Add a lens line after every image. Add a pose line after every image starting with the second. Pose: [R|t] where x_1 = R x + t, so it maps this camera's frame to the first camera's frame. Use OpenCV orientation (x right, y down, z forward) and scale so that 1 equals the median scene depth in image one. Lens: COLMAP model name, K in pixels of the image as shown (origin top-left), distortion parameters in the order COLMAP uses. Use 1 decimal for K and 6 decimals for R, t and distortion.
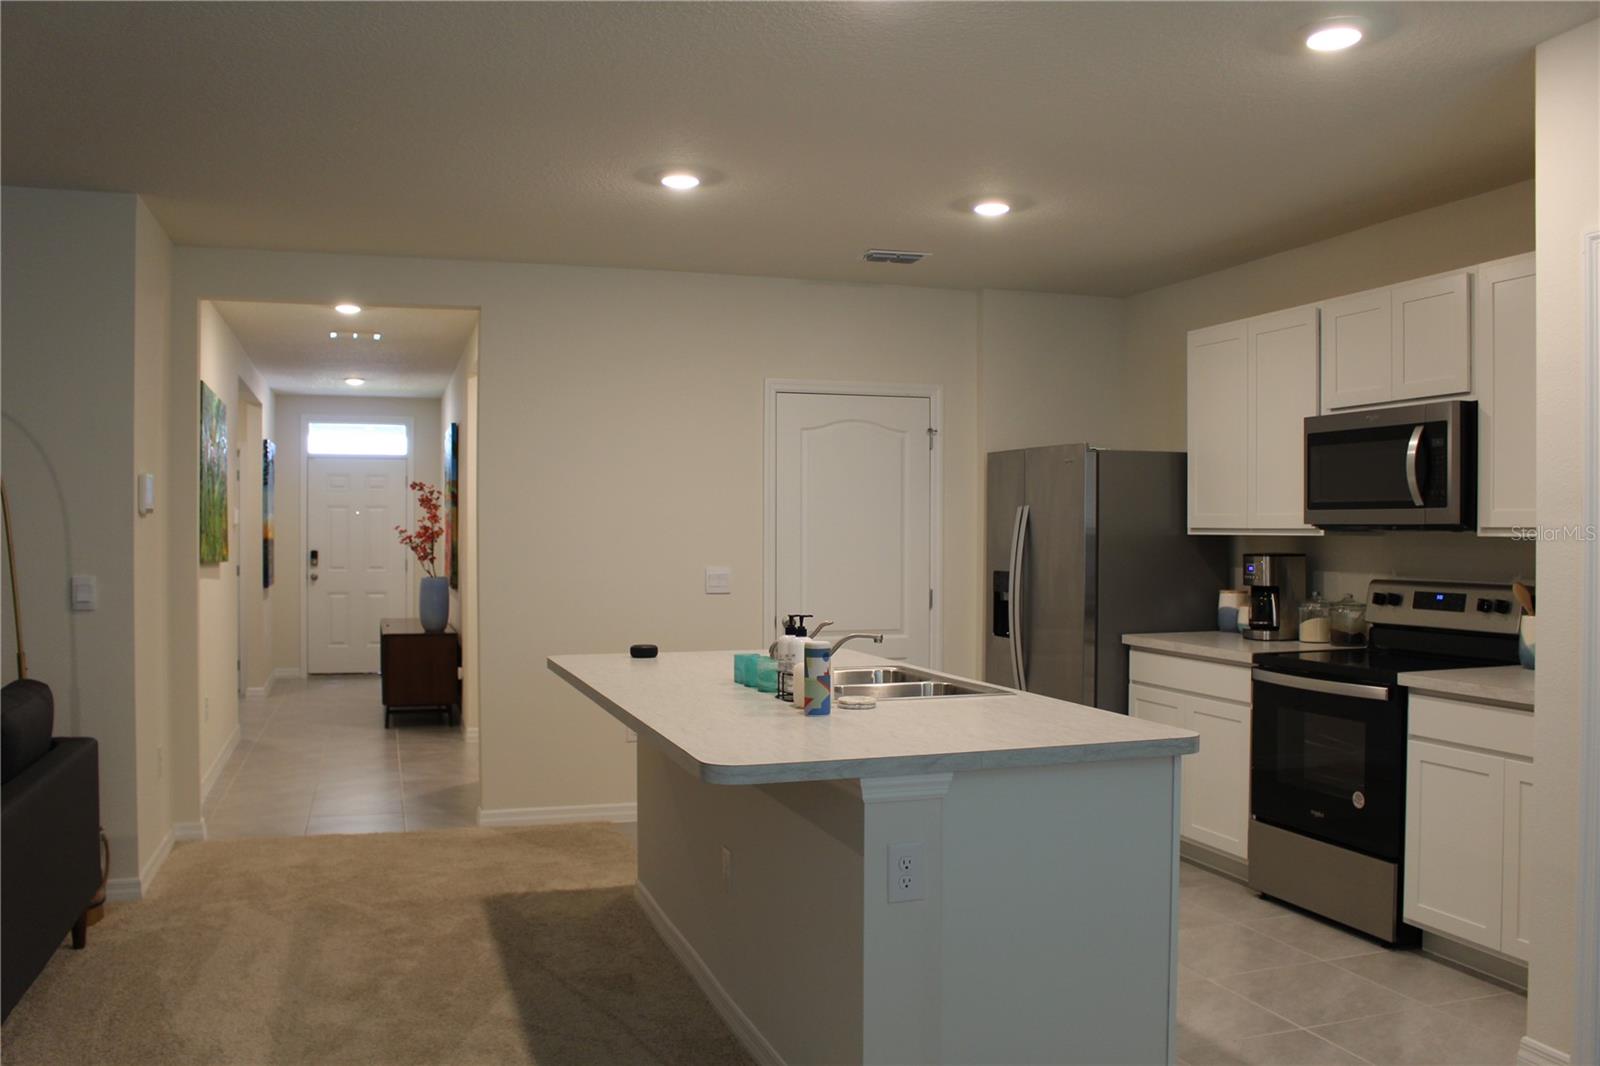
lens RADIAL K [[1319.7, 0, 800.0], [0, 1319.7, 533.0], [0, 0, 1]] dist [-0.142911, 0.112961]
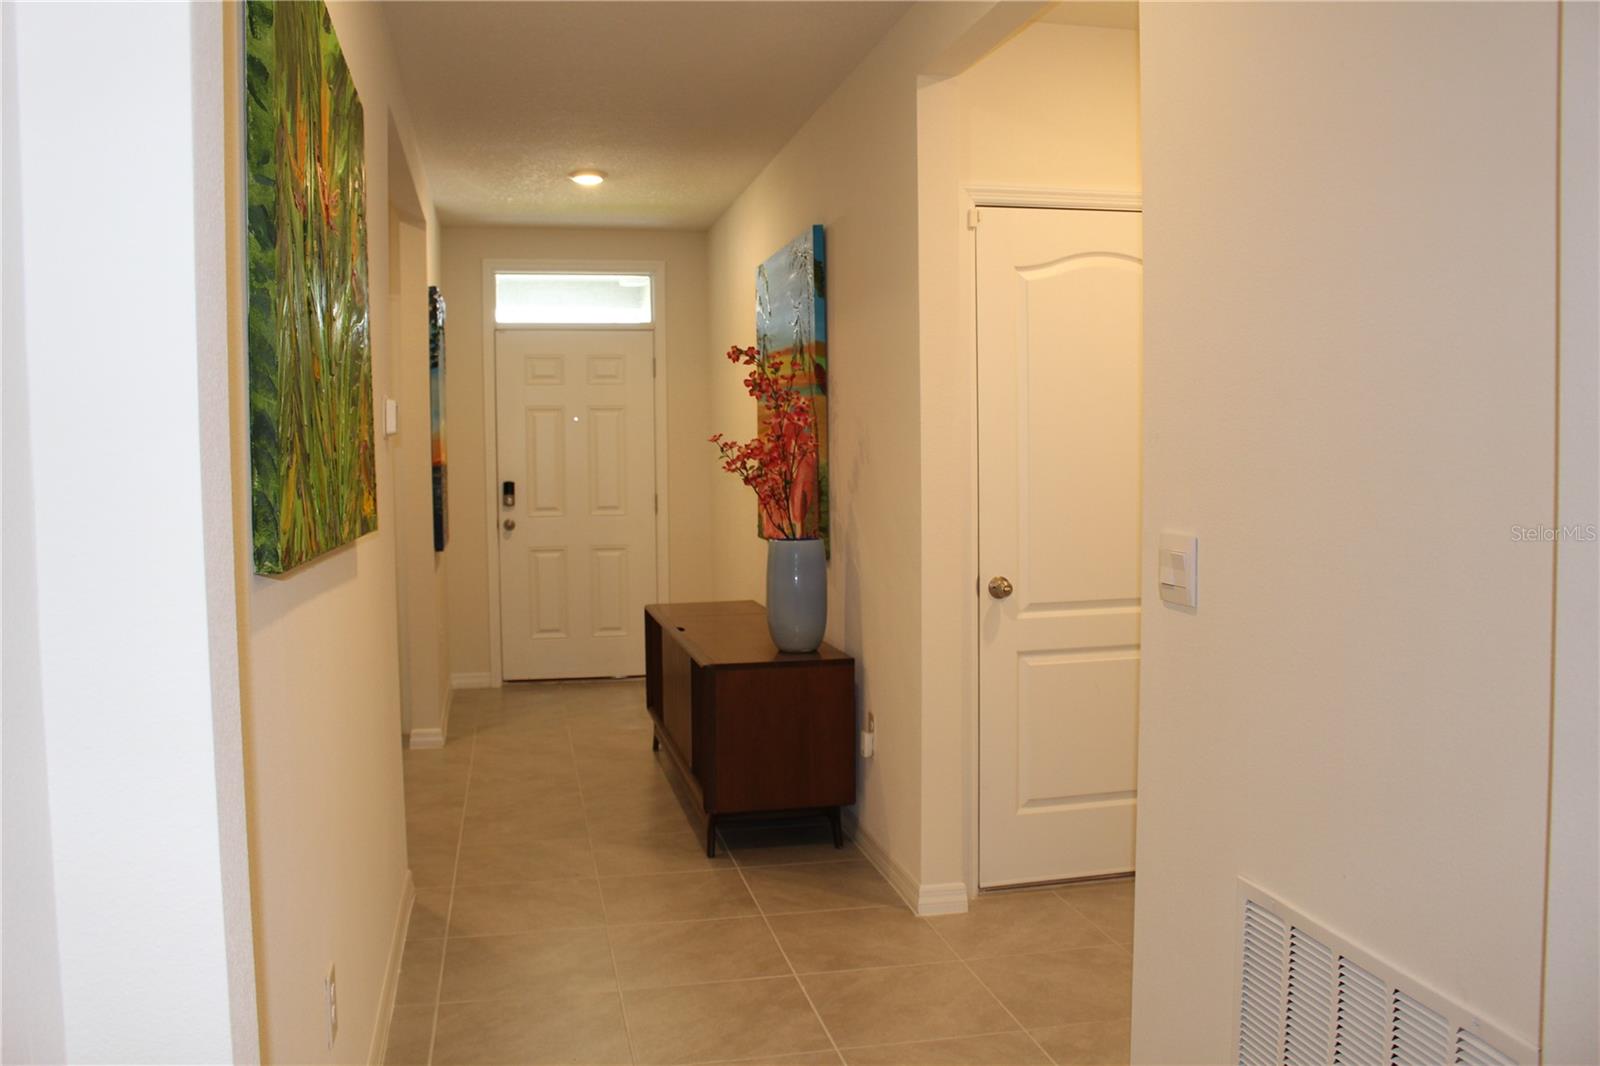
lens RADIAL K [[1319.7, 0, 800.0], [0, 1319.7, 533.0], [0, 0, 1]] dist [-0.142911, 0.112961]
pose [[0.995236, -0.003955, -0.097420, -0.196293], [0.010074, 0.998001, 0.062394, 0.000600], [0.096978, -0.063078, 0.993286, 0.438696]]
